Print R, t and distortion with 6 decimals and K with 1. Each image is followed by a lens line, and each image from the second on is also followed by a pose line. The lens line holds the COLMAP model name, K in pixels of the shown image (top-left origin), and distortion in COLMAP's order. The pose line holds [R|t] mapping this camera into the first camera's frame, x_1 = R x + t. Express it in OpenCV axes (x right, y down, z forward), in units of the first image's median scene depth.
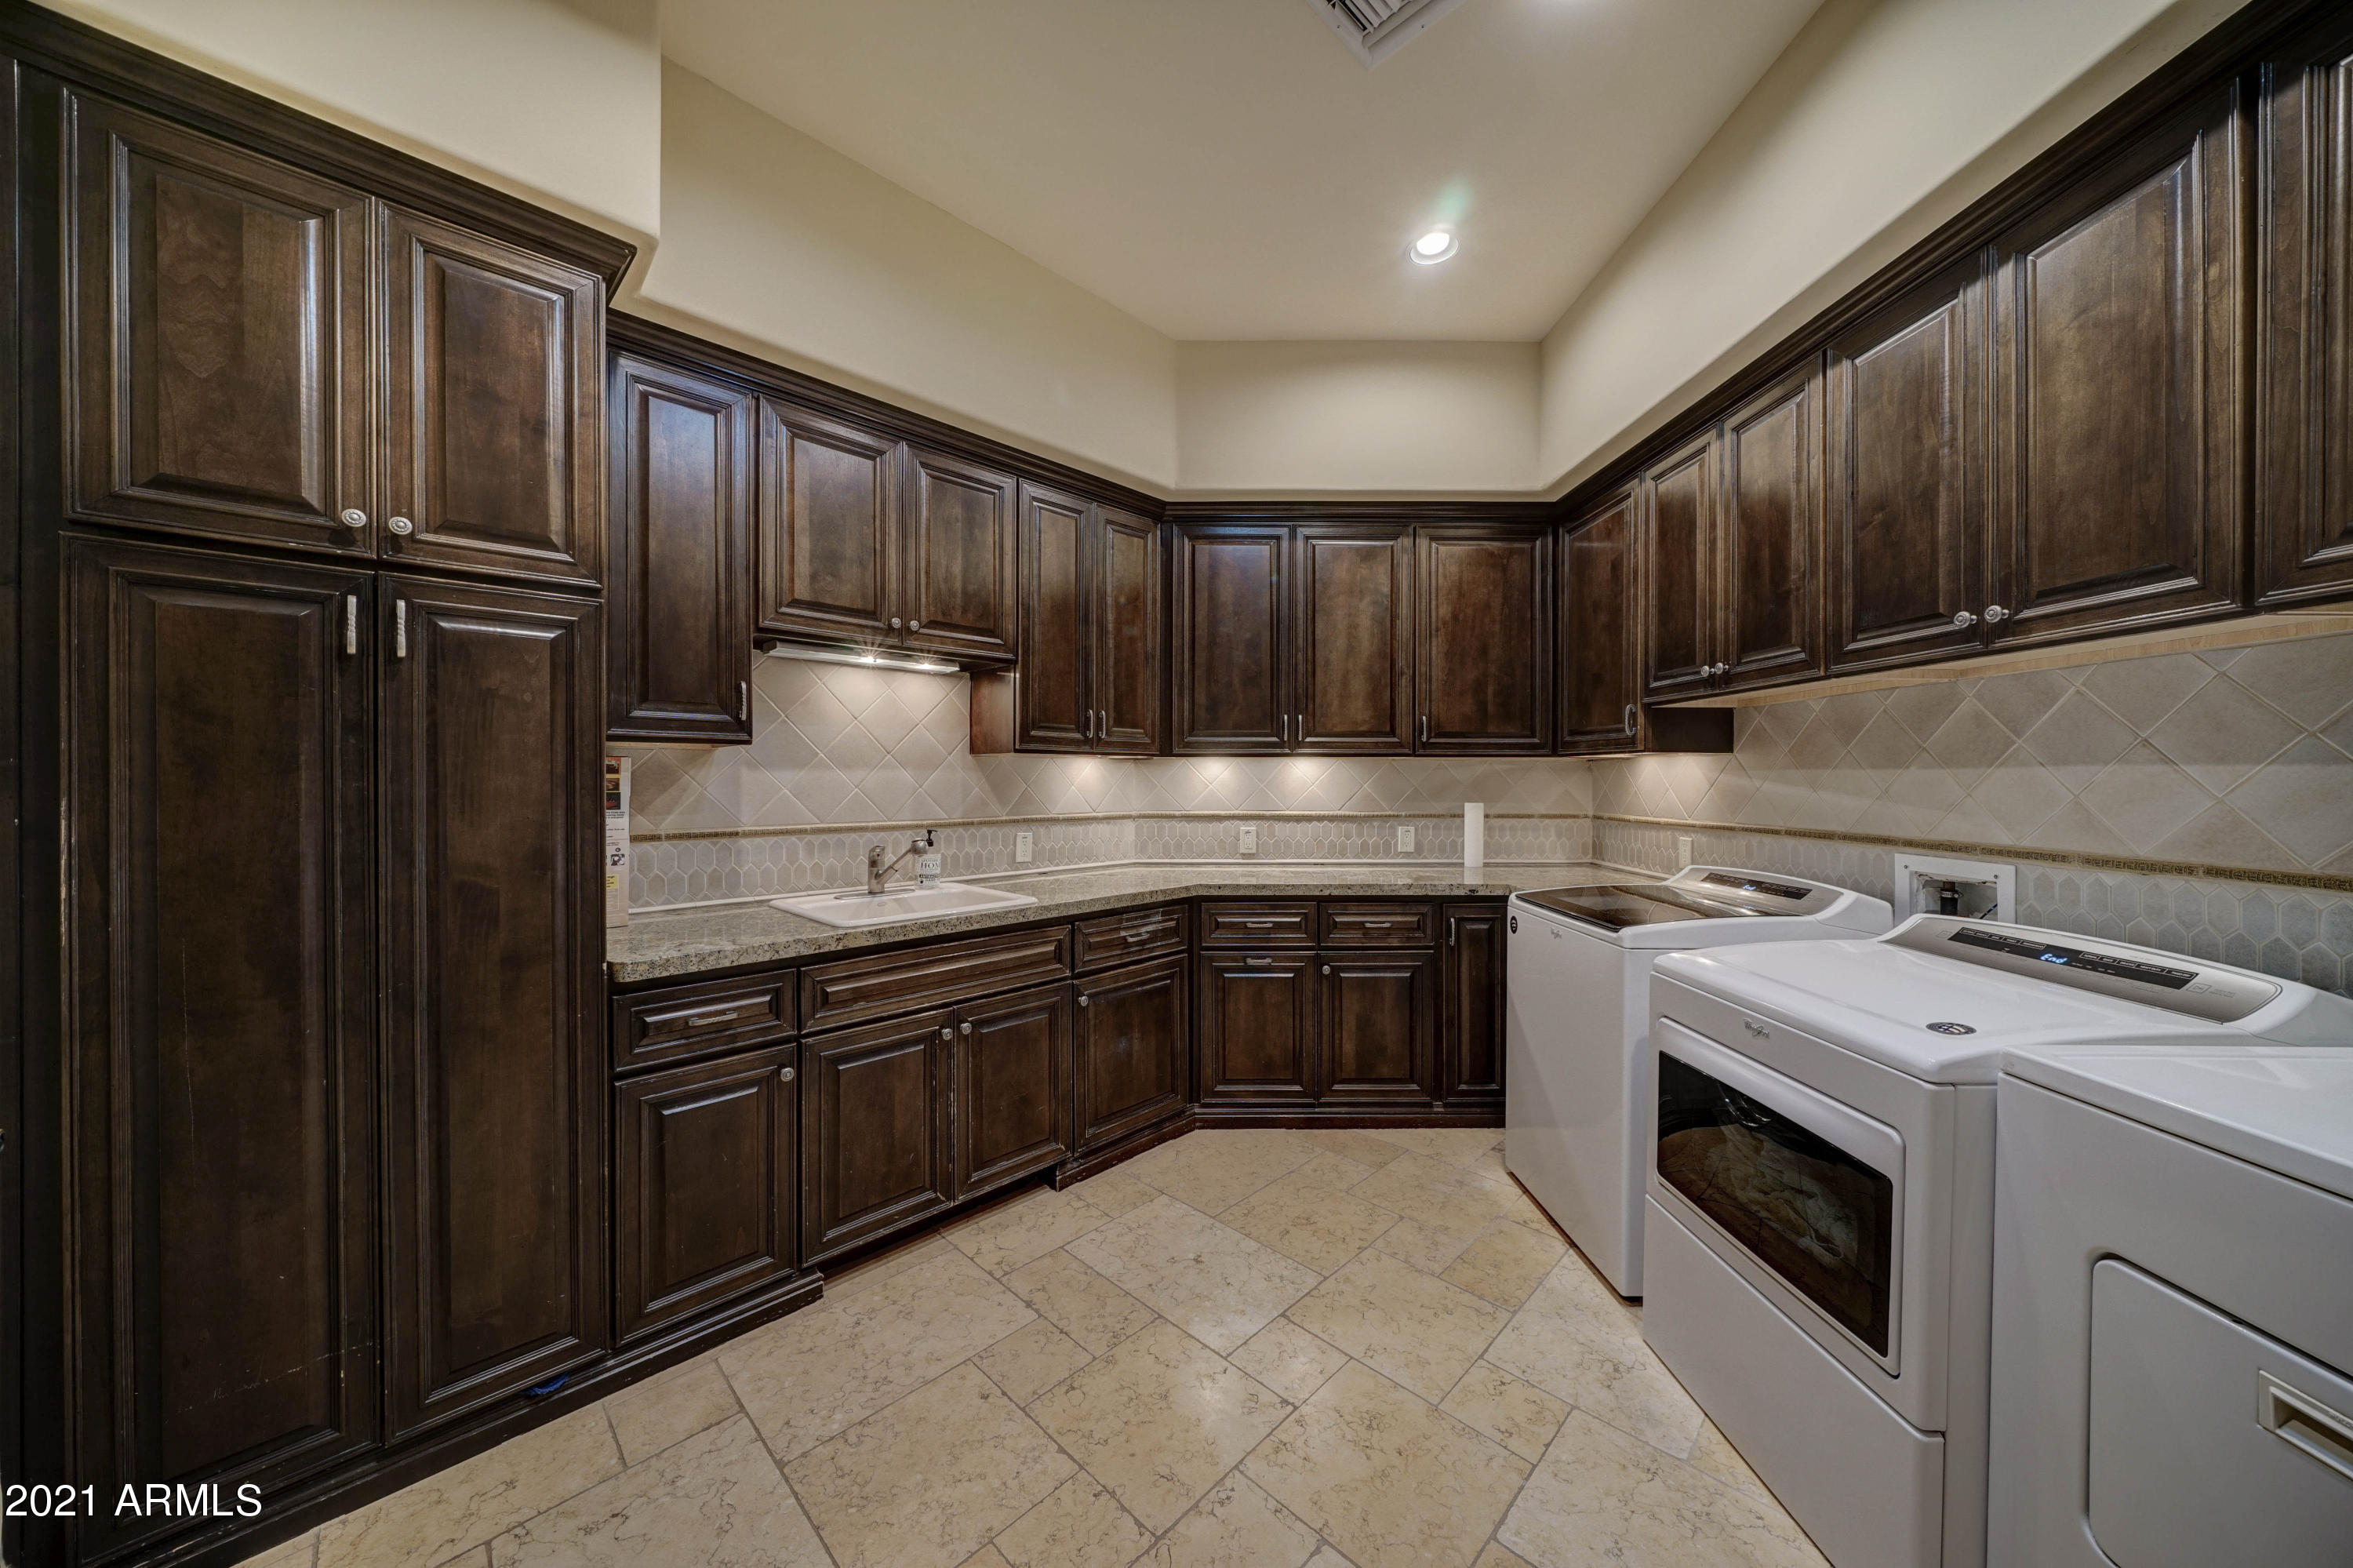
lens RADIAL K [[803.5, 0, 1178.1], [0, 803.5, 782.8], [0, 0, 1]] dist [-0.004921, 0.000156]
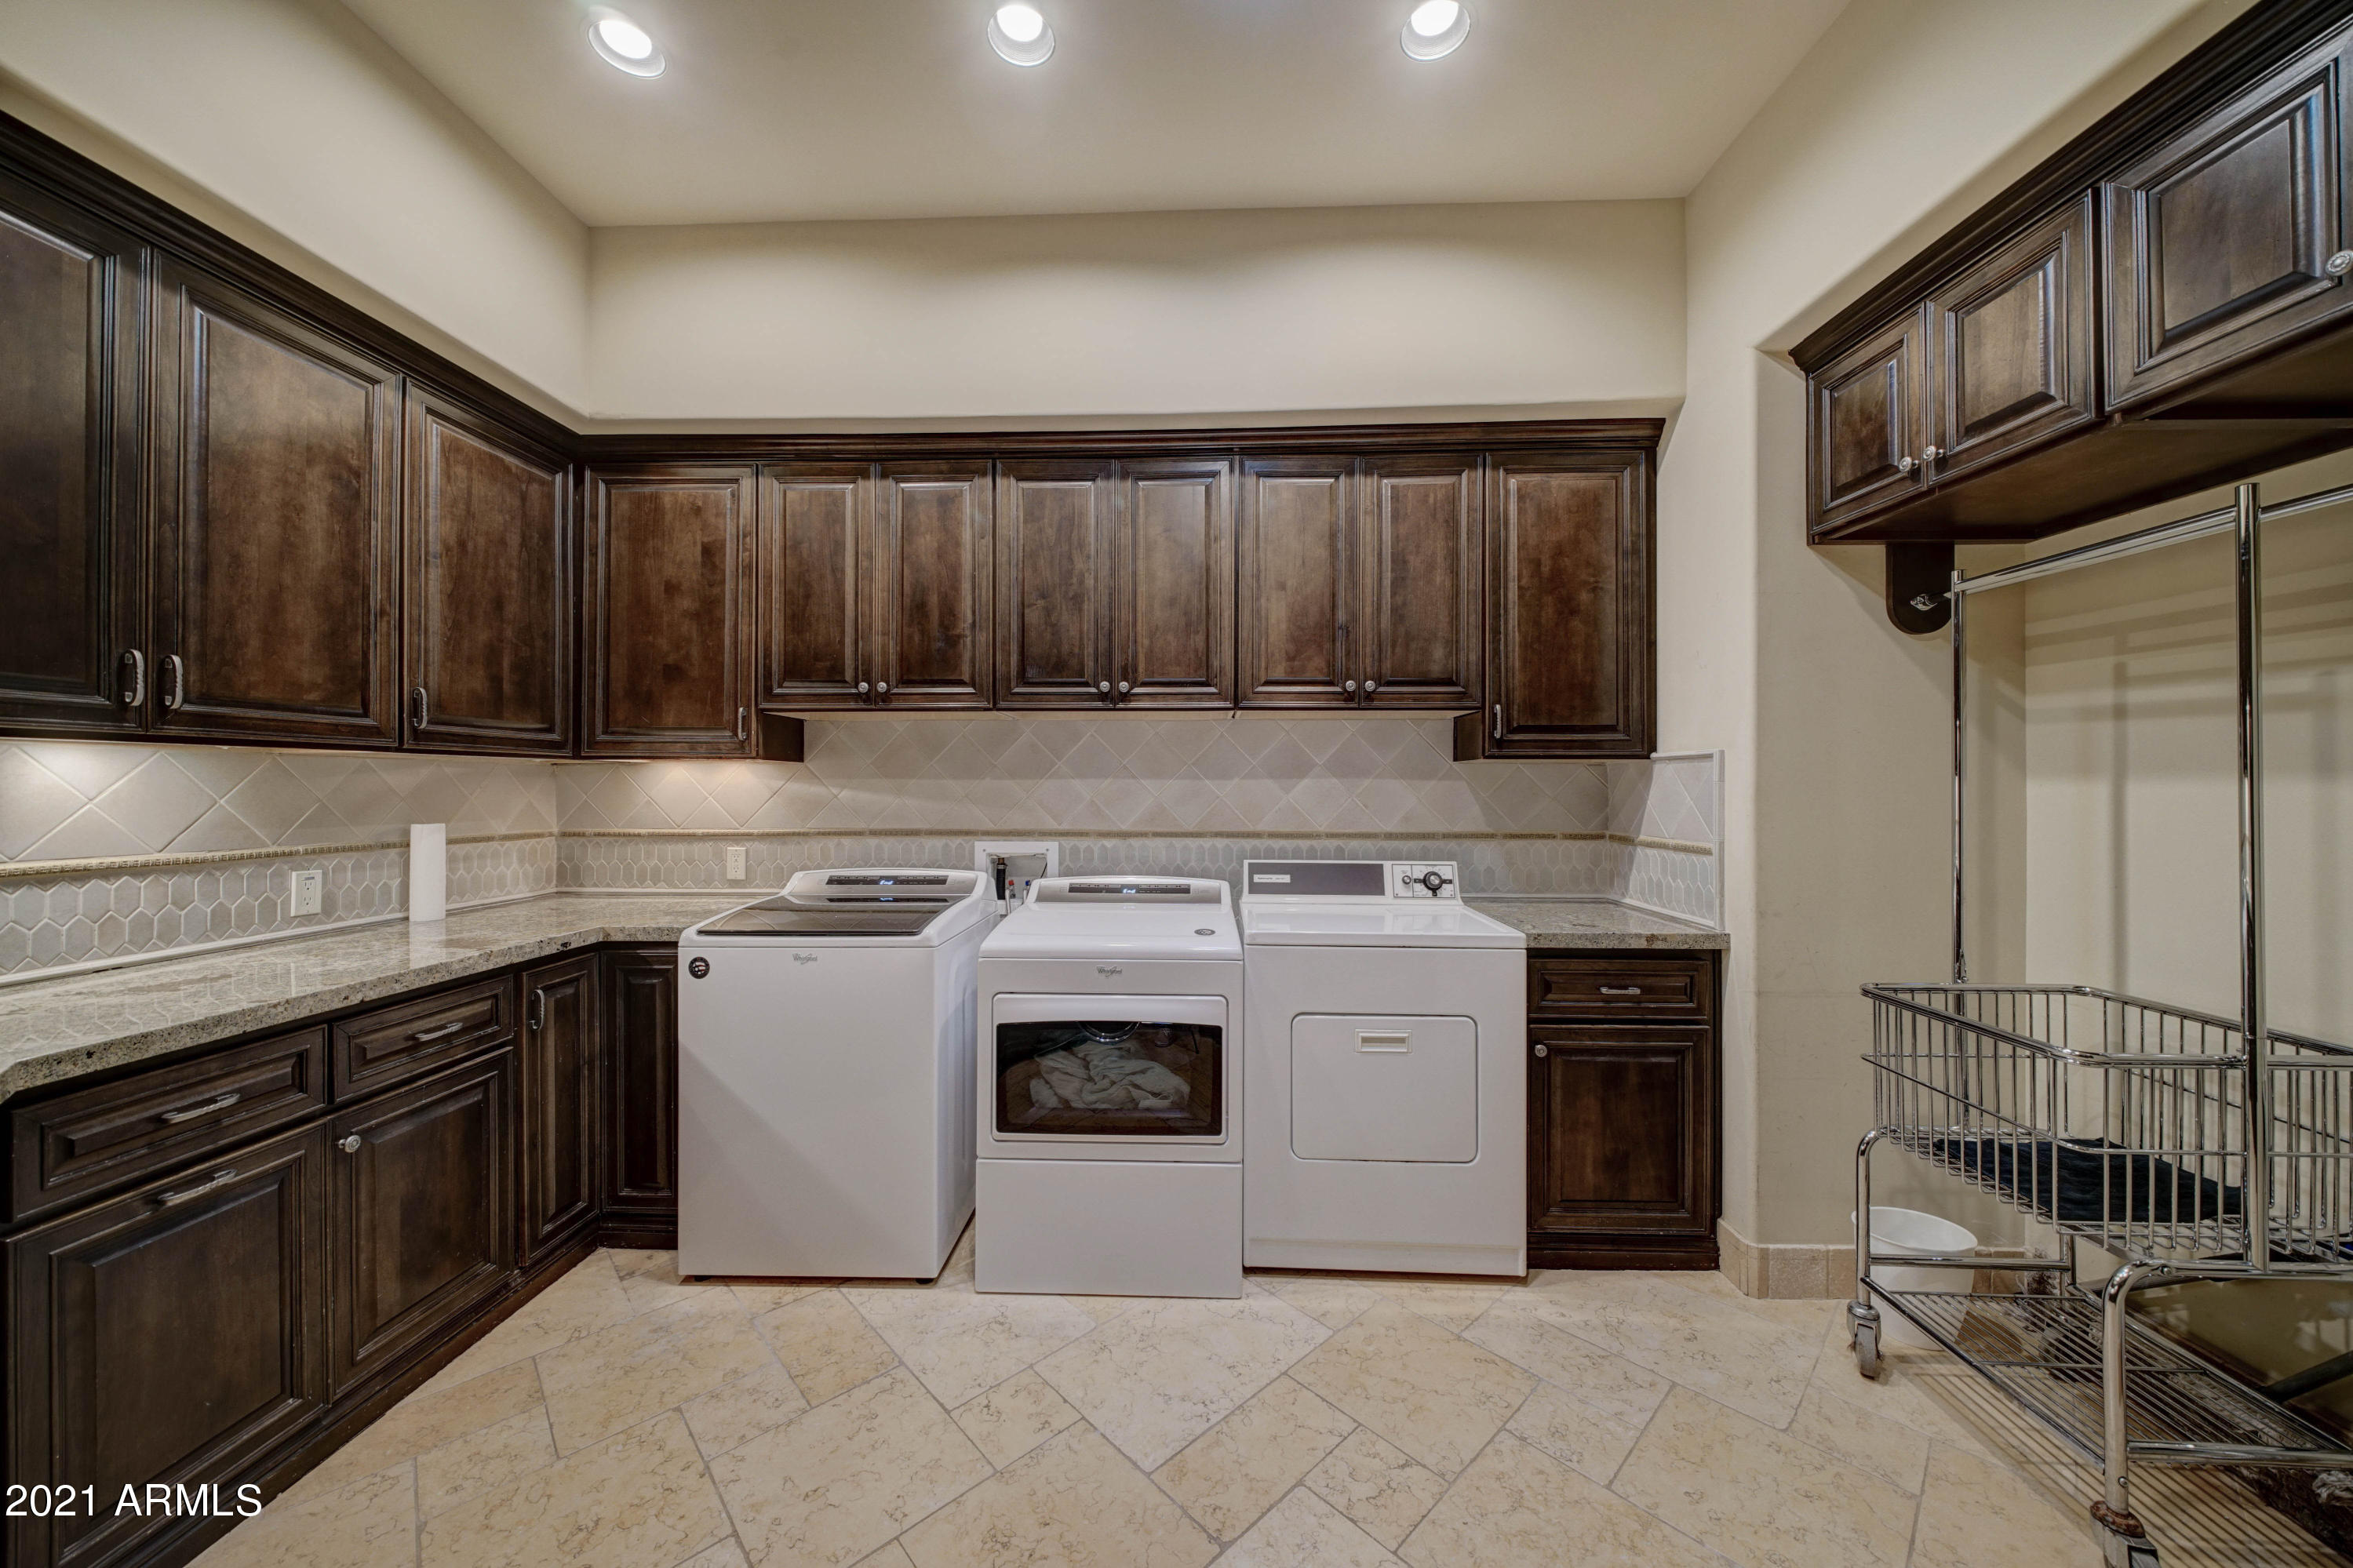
lens RADIAL K [[826.2, 0, 1176.5], [0, 826.2, 784.0], [0, 0, 1]] dist [-0.000973, -0.000034]
pose [[0.033886, 0.001146, 0.999425, -0.350348], [0.005881, 0.999982, -0.001346, -0.004028], [-0.999408, 0.005923, 0.033879, 0.429548]]
